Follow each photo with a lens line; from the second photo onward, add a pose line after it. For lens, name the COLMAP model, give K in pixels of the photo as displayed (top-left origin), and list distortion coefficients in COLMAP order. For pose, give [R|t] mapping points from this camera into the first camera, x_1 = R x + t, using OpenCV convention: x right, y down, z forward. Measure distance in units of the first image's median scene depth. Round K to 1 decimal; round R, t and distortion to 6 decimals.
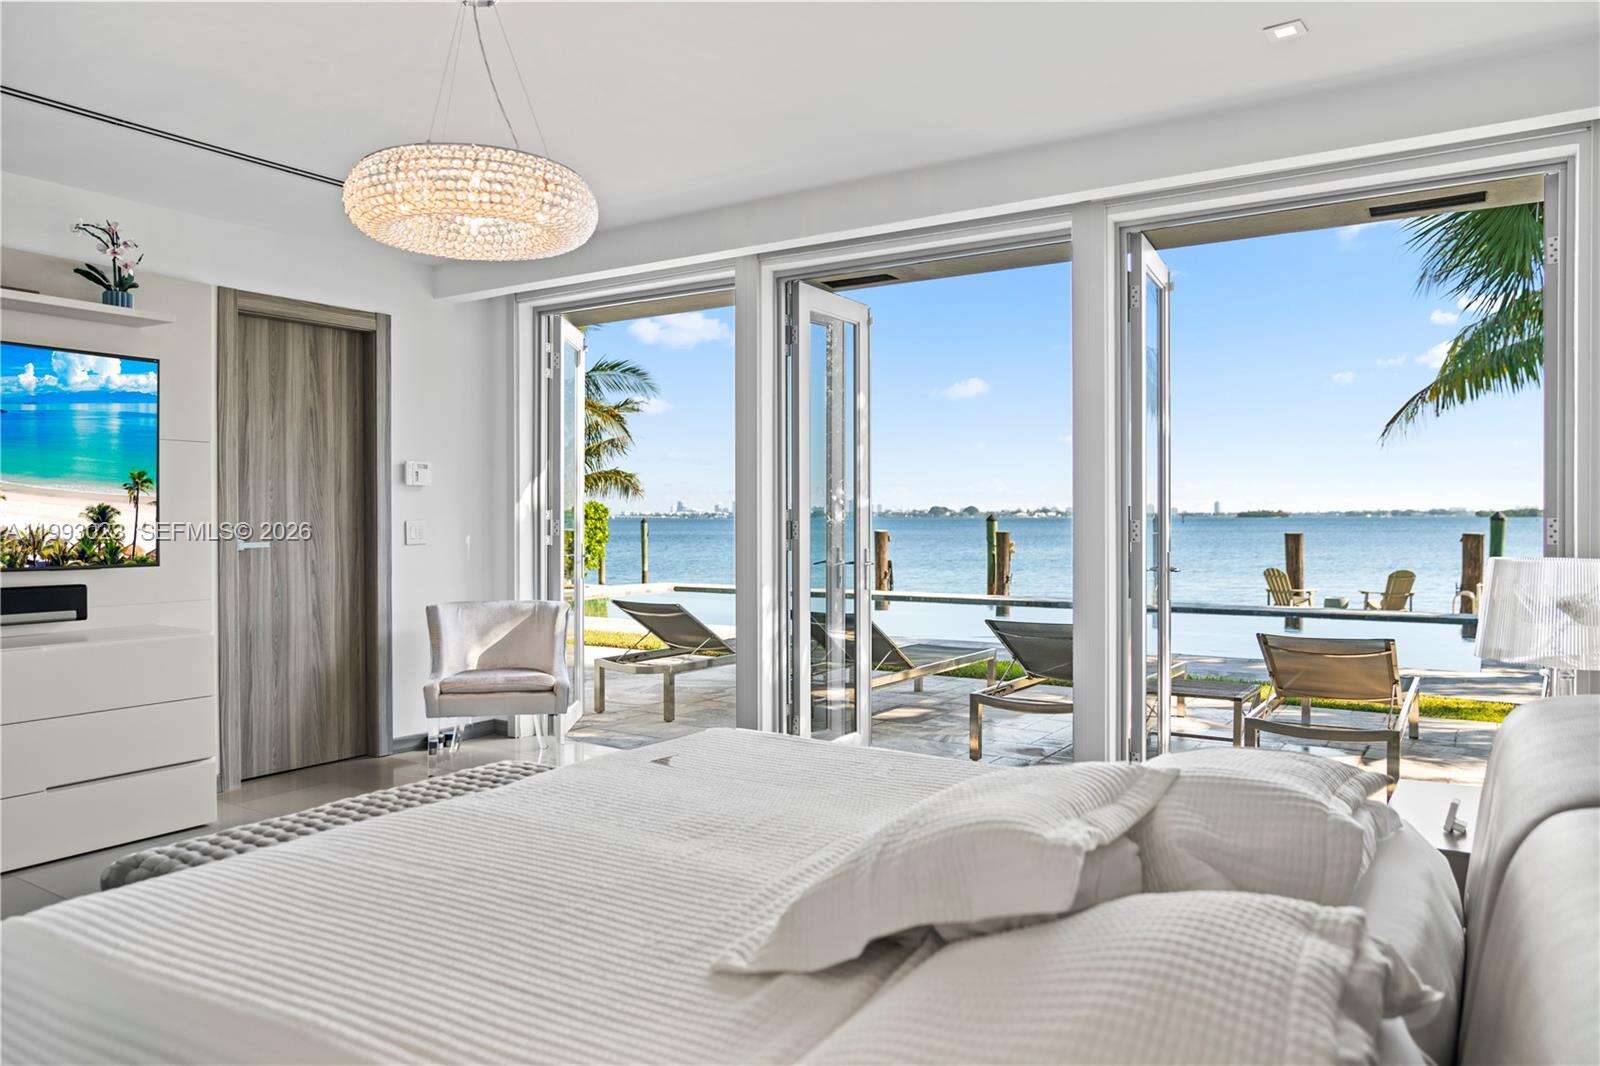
lens RADIAL K [[1074.8, 0, 800.0], [0, 1074.8, 533.0], [0, 0, 1]] dist [-0.017229, 0.001525]
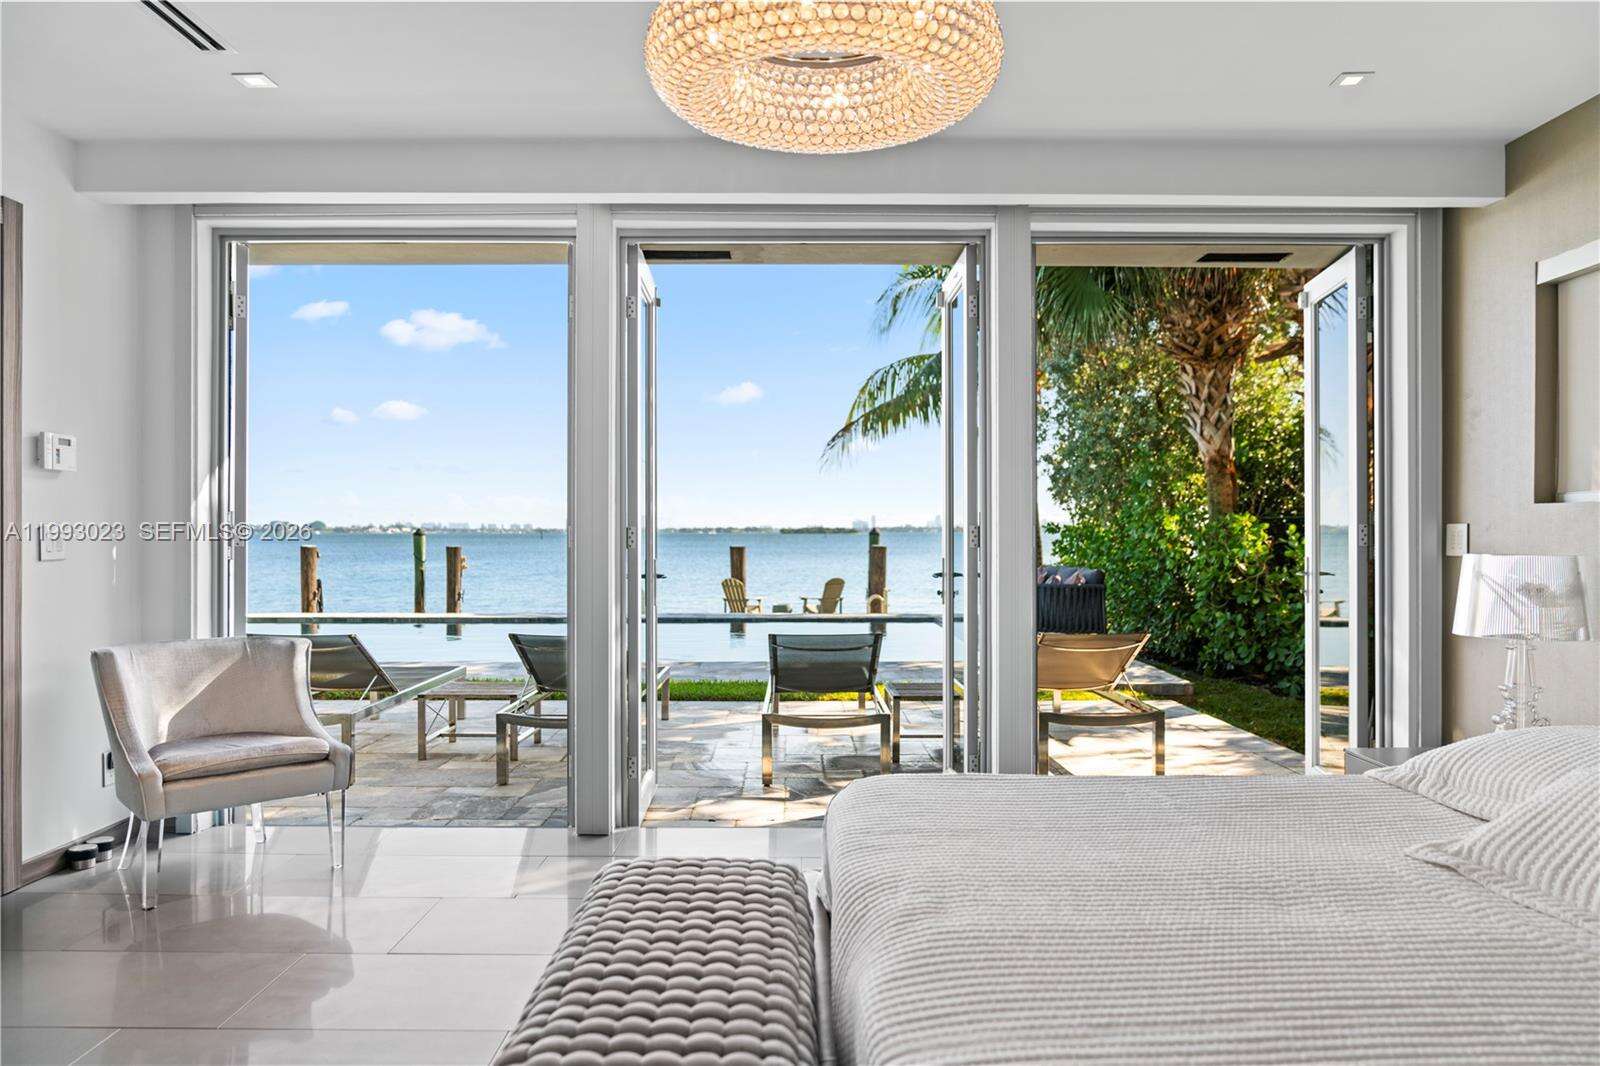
lens RADIAL K [[1074.8, 0, 800.0], [0, 1074.8, 533.0], [0, 0, 1]] dist [-0.017229, 0.001525]
pose [[0.840070, 0.002244, 0.542473, -0.307814], [0.005656, 0.999901, -0.012895, 0.004795], [-0.542448, 0.013901, 0.839974, 0.191787]]
